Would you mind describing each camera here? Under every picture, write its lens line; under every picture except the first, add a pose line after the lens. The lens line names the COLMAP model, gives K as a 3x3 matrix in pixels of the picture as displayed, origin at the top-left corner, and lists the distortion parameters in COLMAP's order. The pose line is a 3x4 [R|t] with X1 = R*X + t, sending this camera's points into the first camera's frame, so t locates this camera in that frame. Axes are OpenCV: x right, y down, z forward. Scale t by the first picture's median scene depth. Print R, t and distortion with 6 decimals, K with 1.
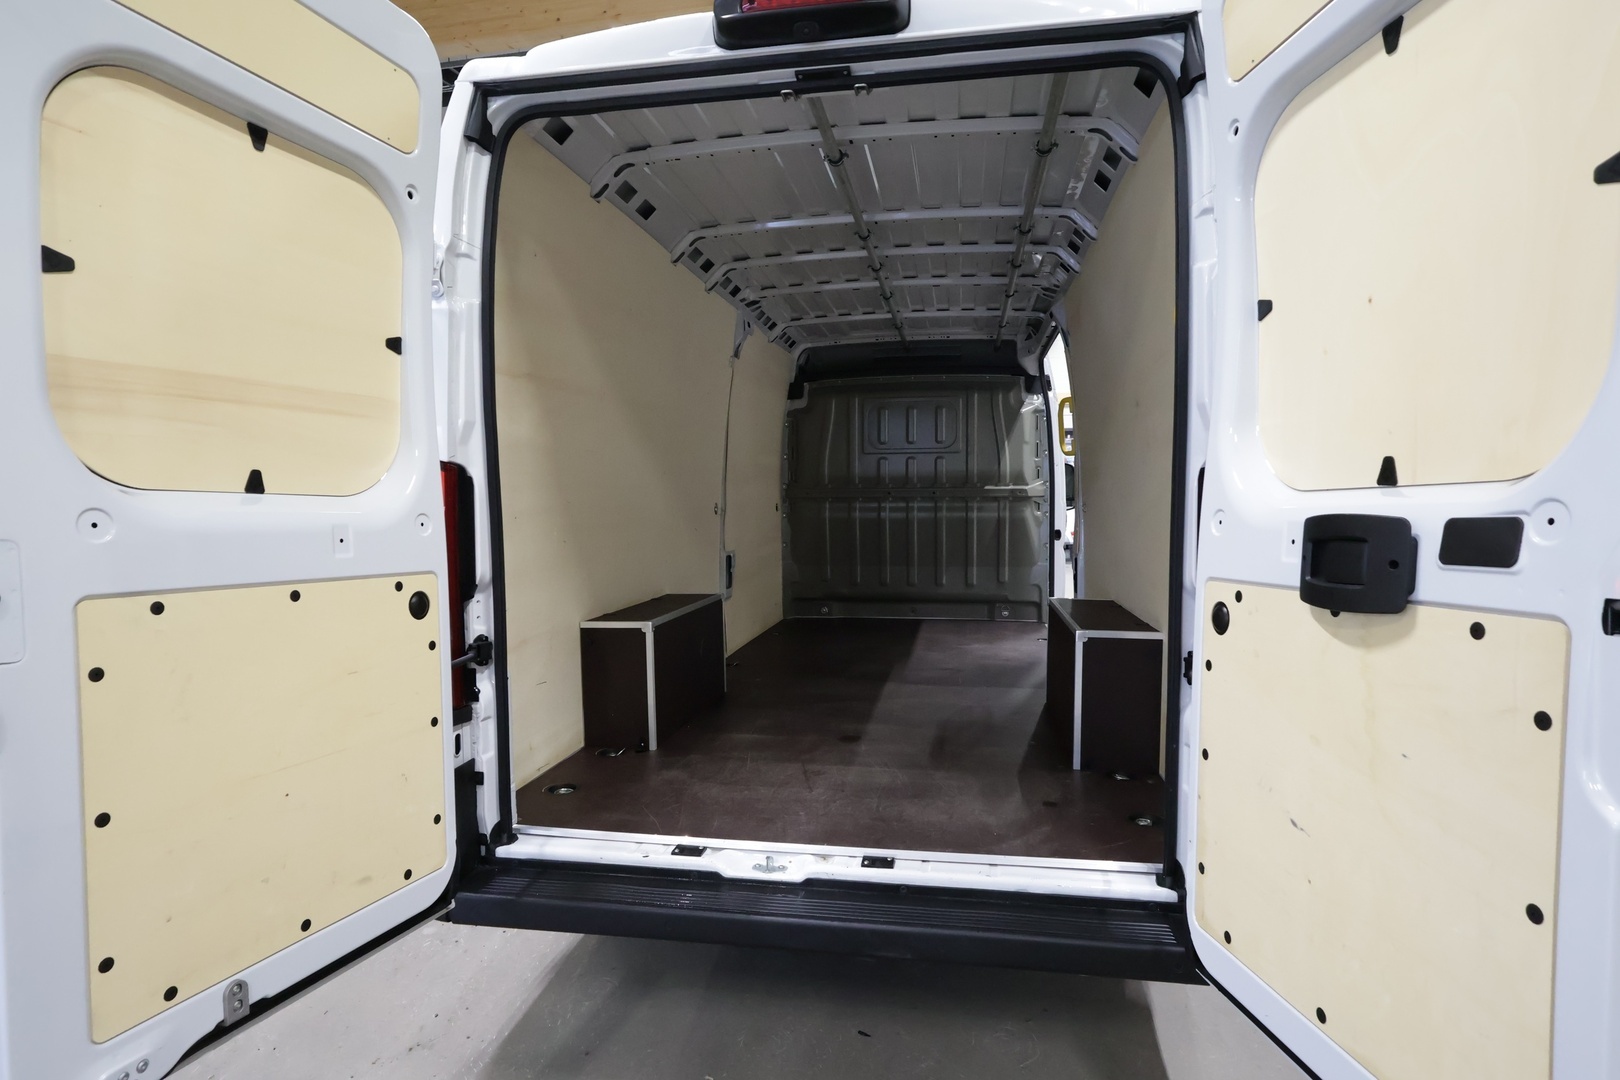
lens RADIAL K [[879.2, 0, 811.5], [0, 879.2, 540.3], [0, 0, 1]] dist [0.003631, 0.000441]
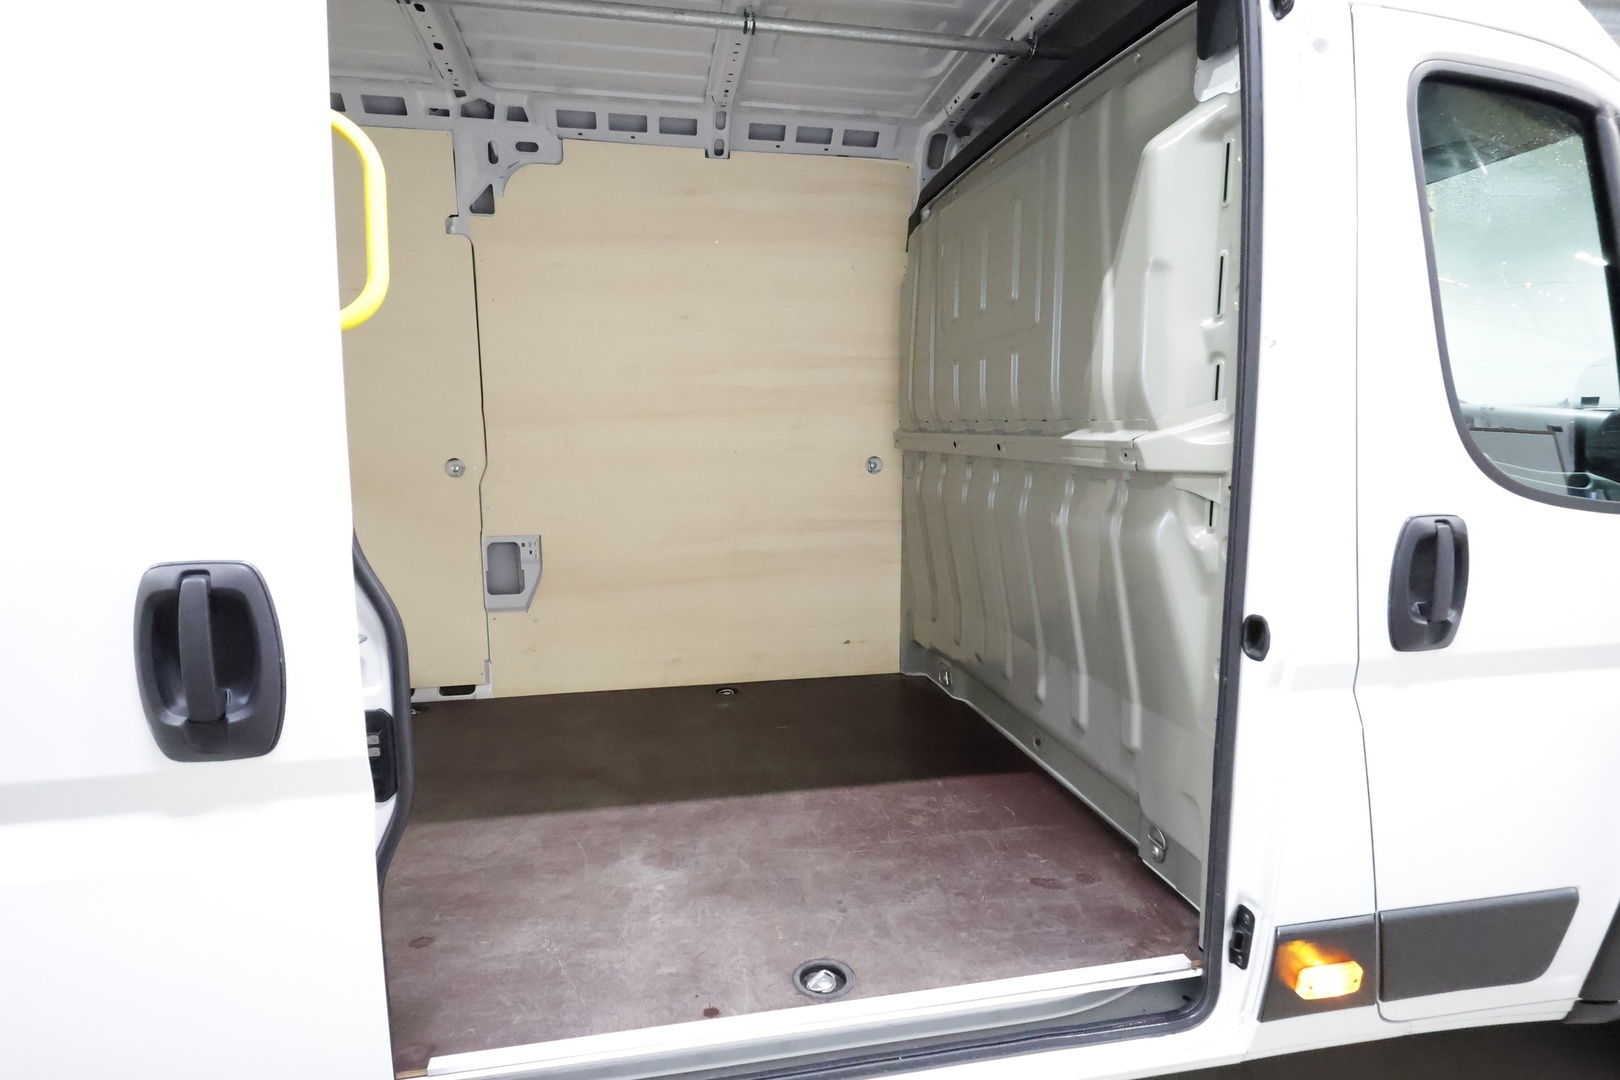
lens RADIAL K [[879.2, 0, 817.9], [0, 879.2, 535.1], [0, 0, 1]] dist [0.003631, 0.000441]
pose [[0.365803, 0.118446, -0.923124, 0.458418], [-0.045010, 0.992959, 0.109571, -0.055330], [0.929603, 0.001468, 0.368559, 0.803100]]
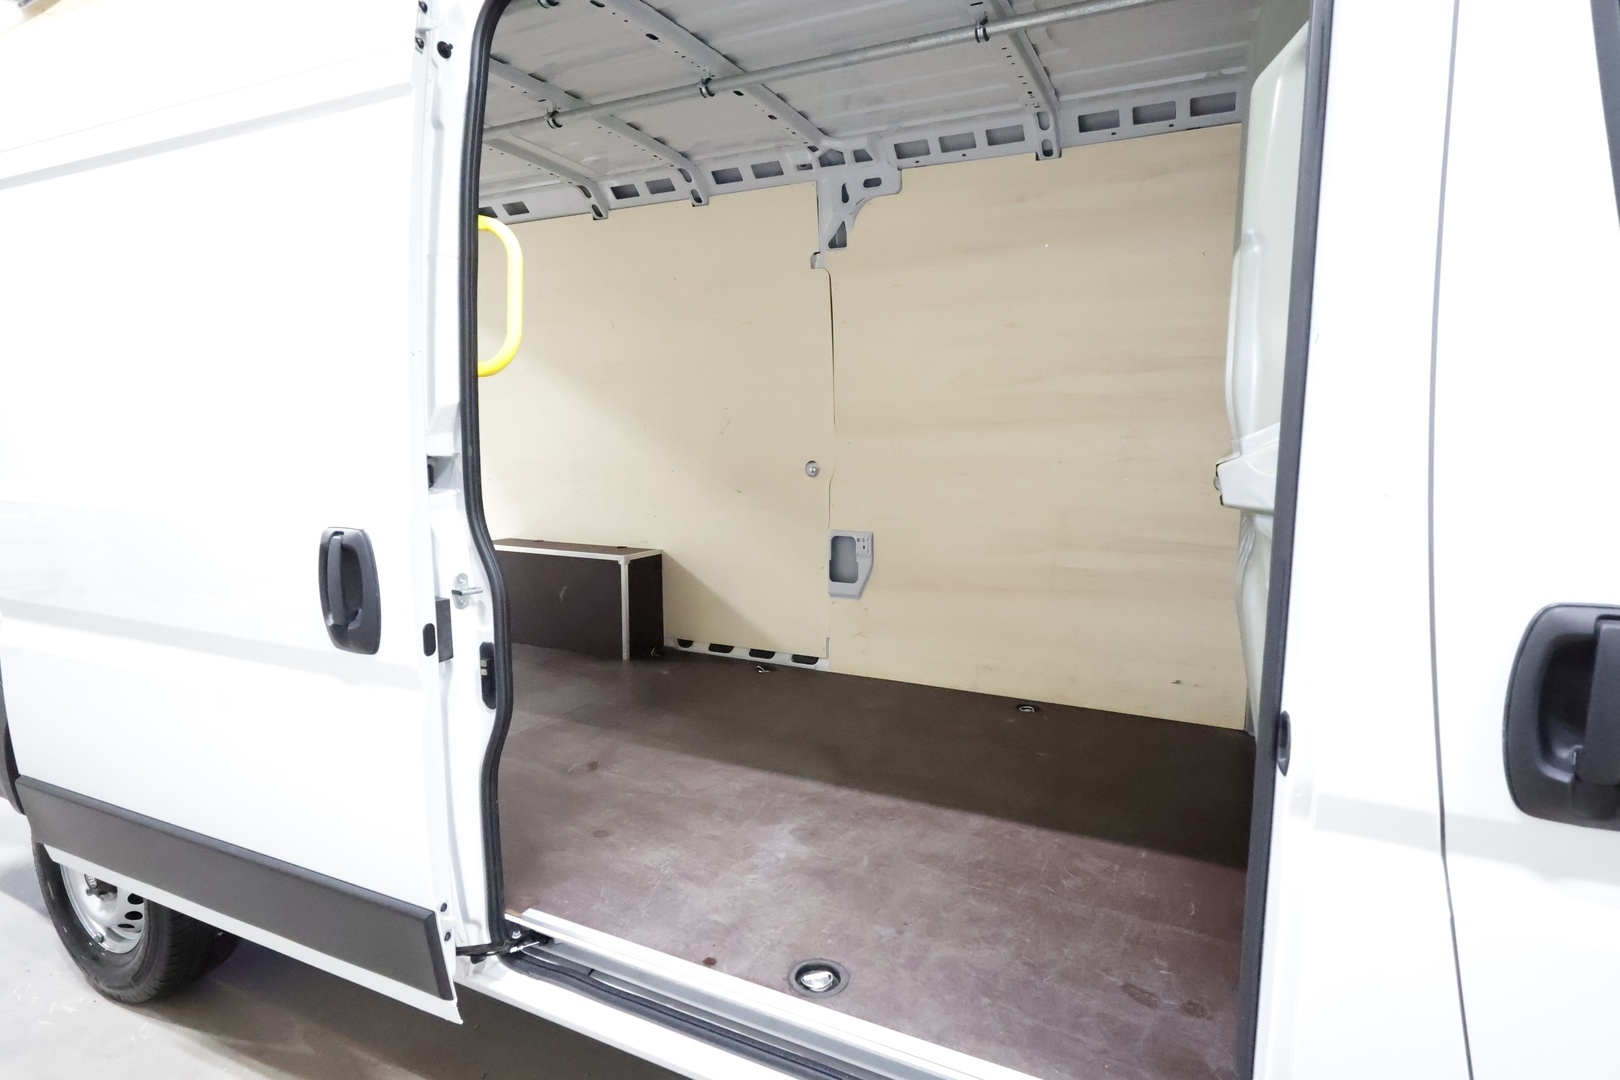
lens RADIAL K [[879.2, 0, 812.1], [0, 879.2, 535.7], [0, 0, 1]] dist [0.003631, 0.000441]
pose [[-0.299216, 0.122291, -0.946316, 0.473000], [-0.047148, 0.988647, 0.142669, -0.068719], [0.953020, 0.087306, -0.290053, 0.968822]]
